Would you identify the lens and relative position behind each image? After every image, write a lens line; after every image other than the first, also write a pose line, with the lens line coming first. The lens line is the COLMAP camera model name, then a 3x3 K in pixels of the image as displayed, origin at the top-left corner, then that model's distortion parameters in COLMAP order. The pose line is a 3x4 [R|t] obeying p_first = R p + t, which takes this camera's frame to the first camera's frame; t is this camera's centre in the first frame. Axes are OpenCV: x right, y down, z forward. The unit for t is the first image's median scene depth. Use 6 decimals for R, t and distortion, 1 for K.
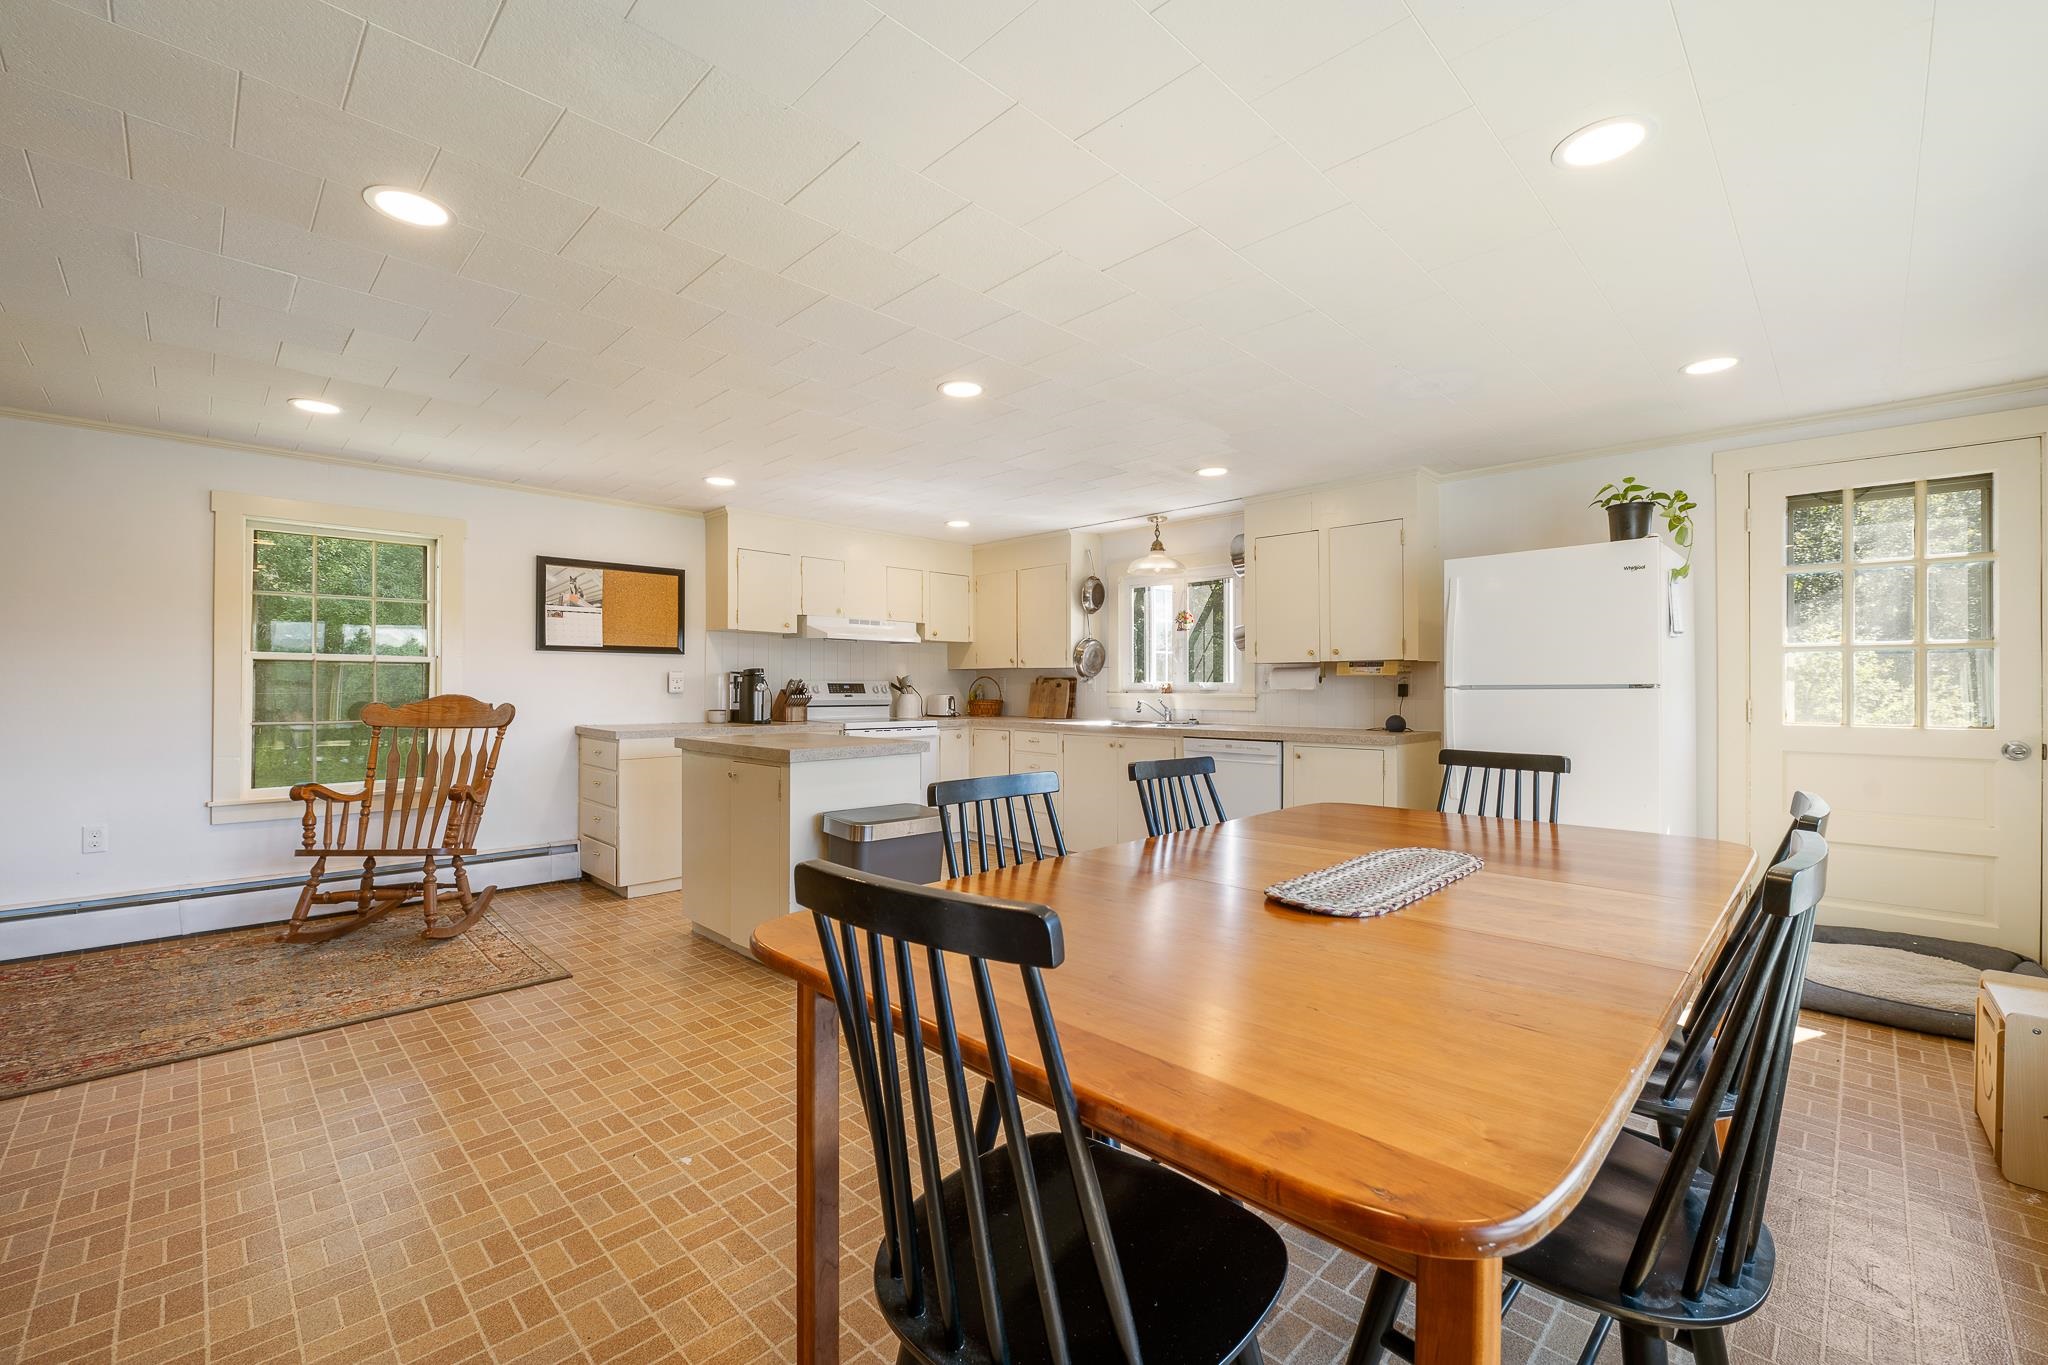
lens RADIAL K [[849.8, 0, 1006.5], [0, 849.8, 687.0], [0, 0, 1]] dist [-0.004182, -0.000201]
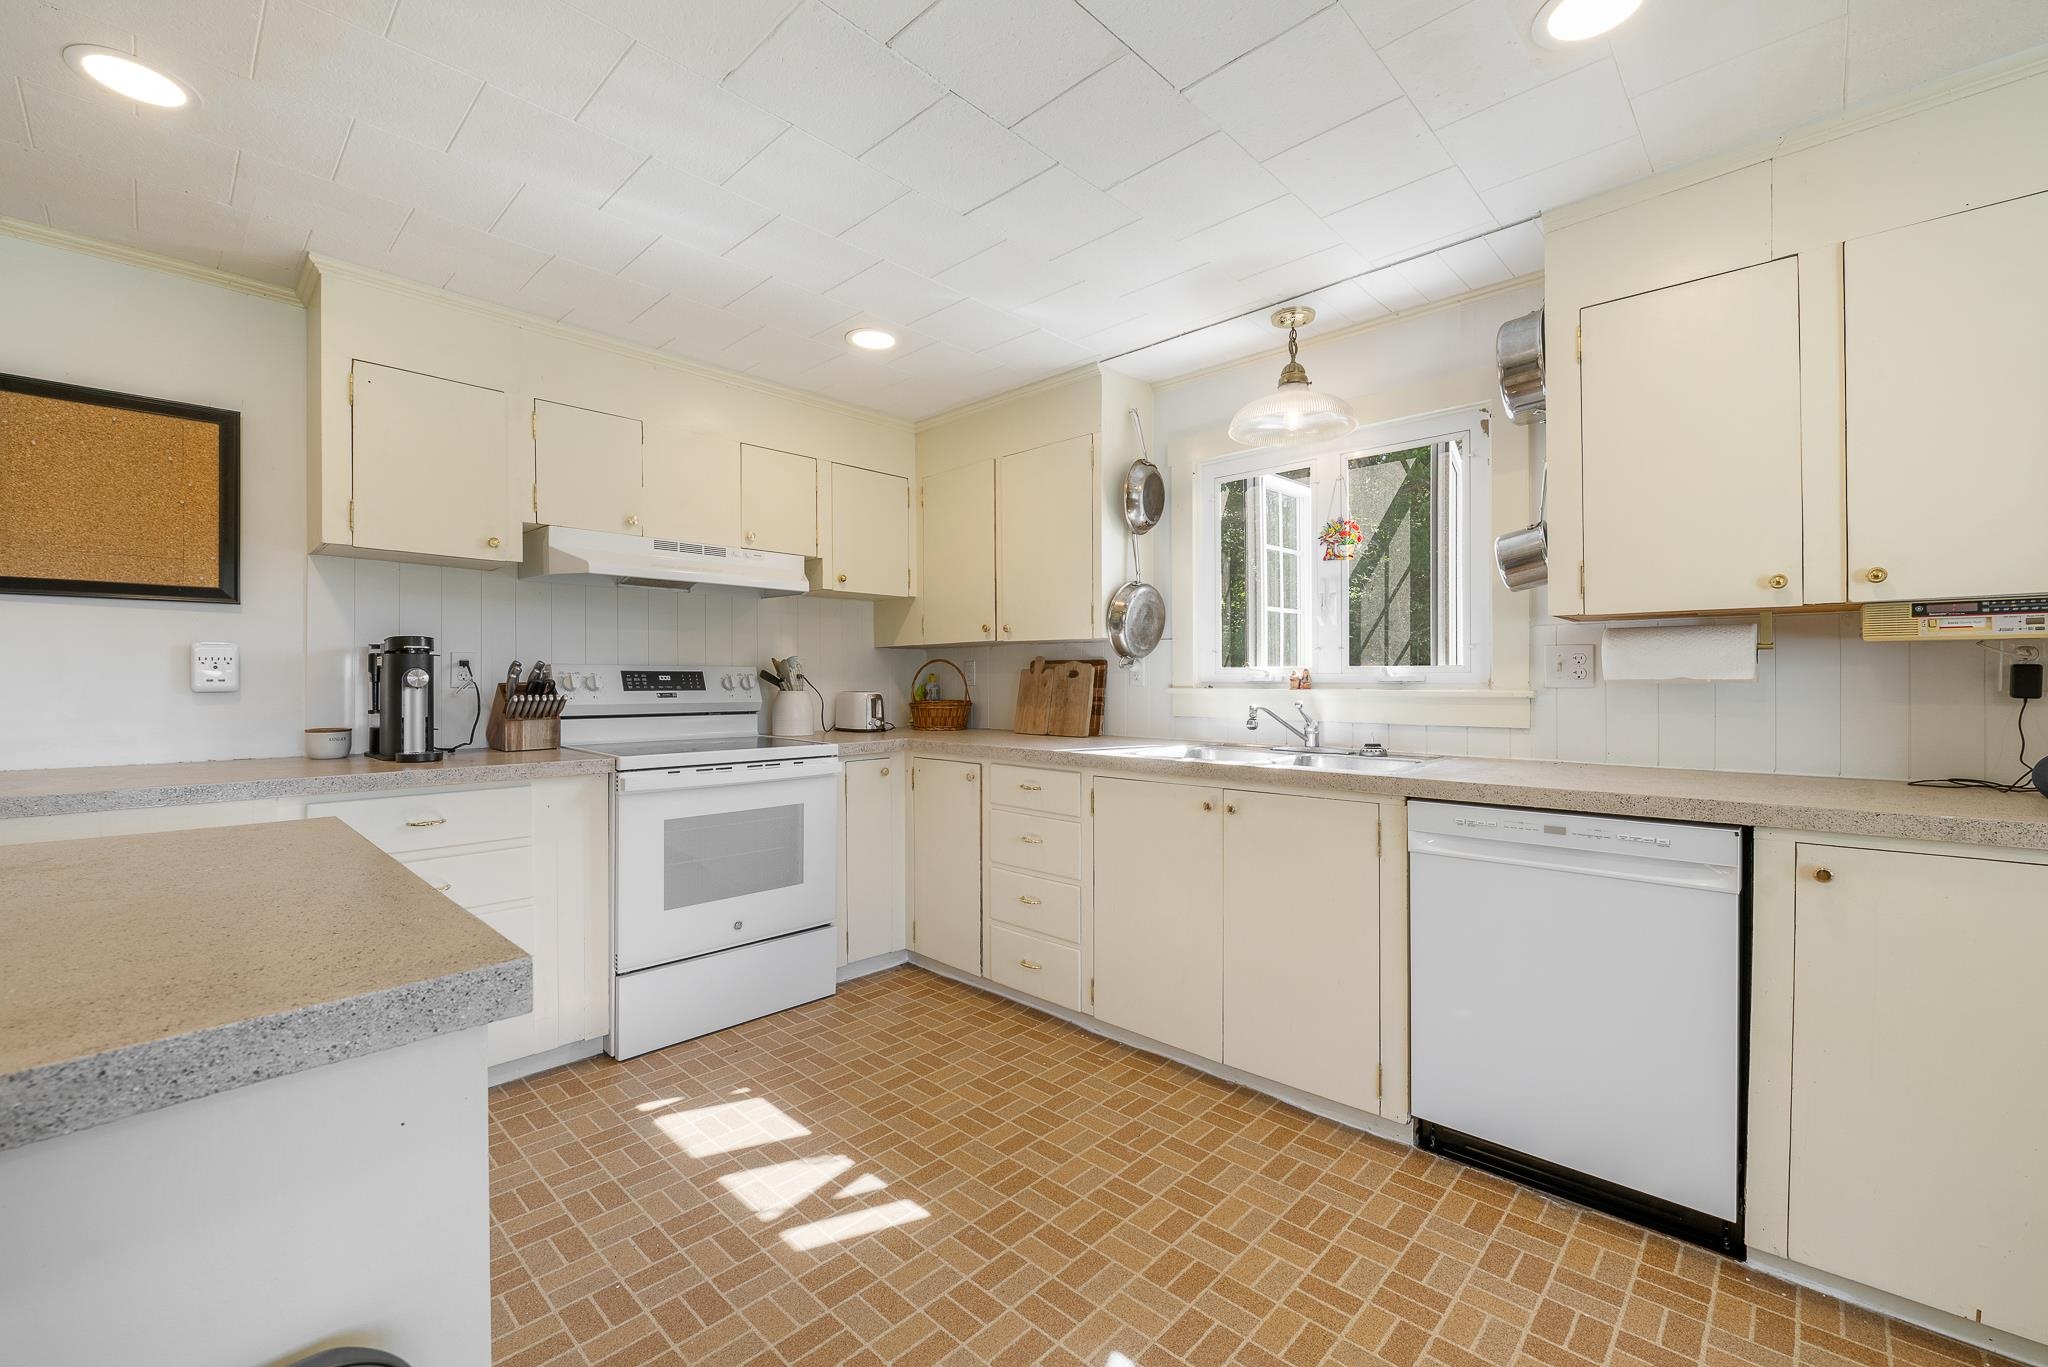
lens RADIAL K [[849.8, 0, 1015.3], [0, 849.8, 684.1], [0, 0, 1]] dist [-0.004182, -0.000201]
pose [[0.999651, -0.002795, 0.026275, 0.011665], [0.002693, 0.999989, 0.003907, 0.002268], [-0.026286, -0.003835, 0.999647, 0.522591]]
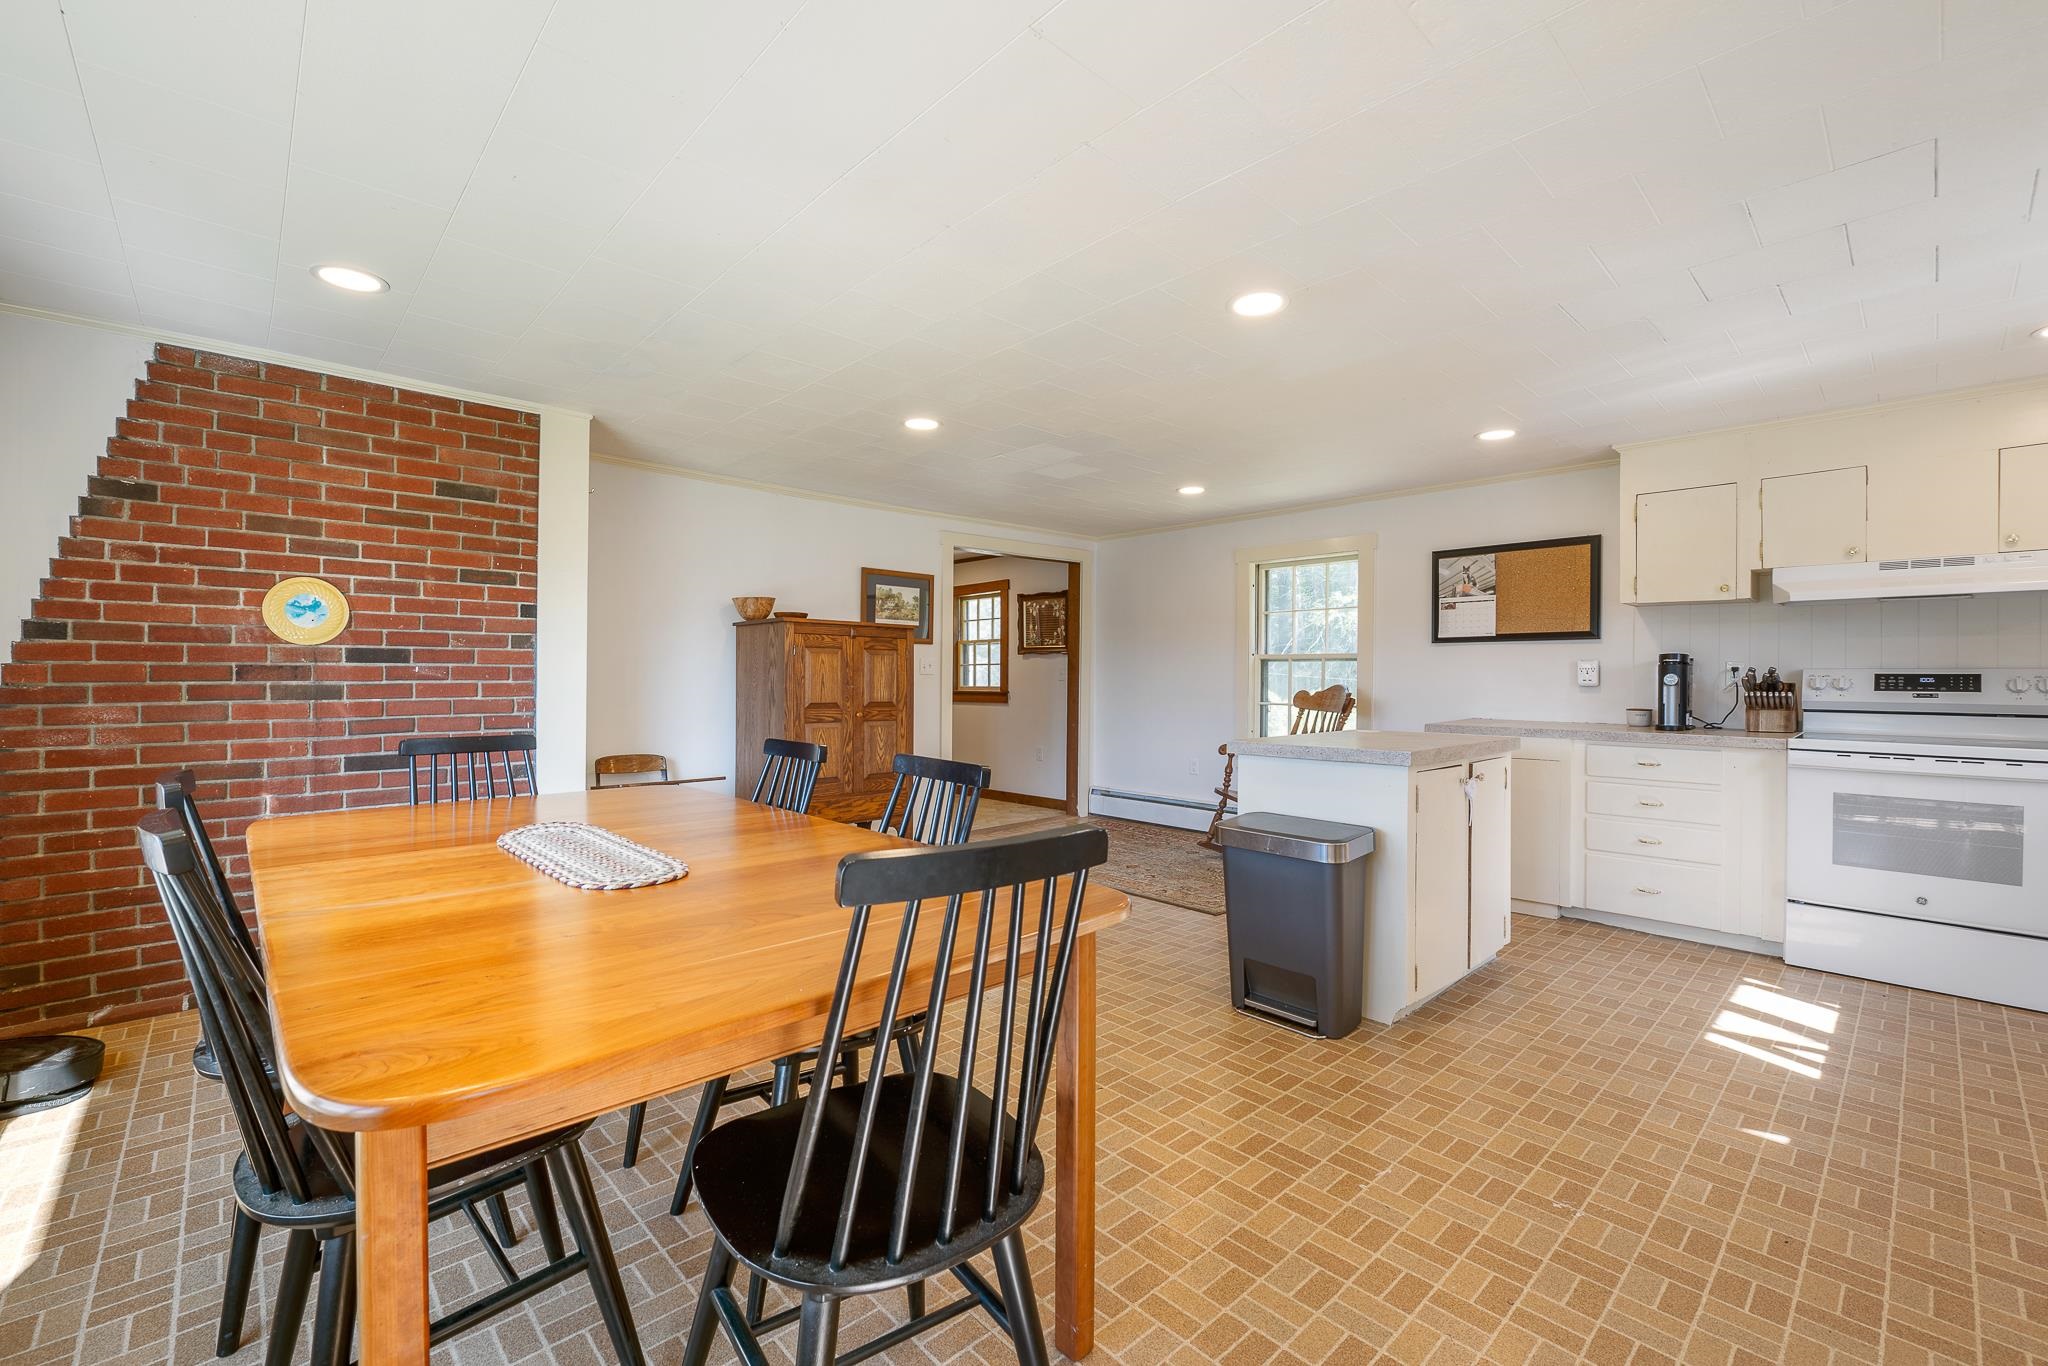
lens RADIAL K [[849.8, 0, 1034.1], [0, 849.8, 685.9], [0, 0, 1]] dist [-0.004182, -0.000201]
pose [[-0.015305, 0.008574, -0.999846, 0.418762], [-0.005267, 0.999949, 0.008655, 0.002110], [0.999869, 0.005399, -0.015259, 0.449456]]
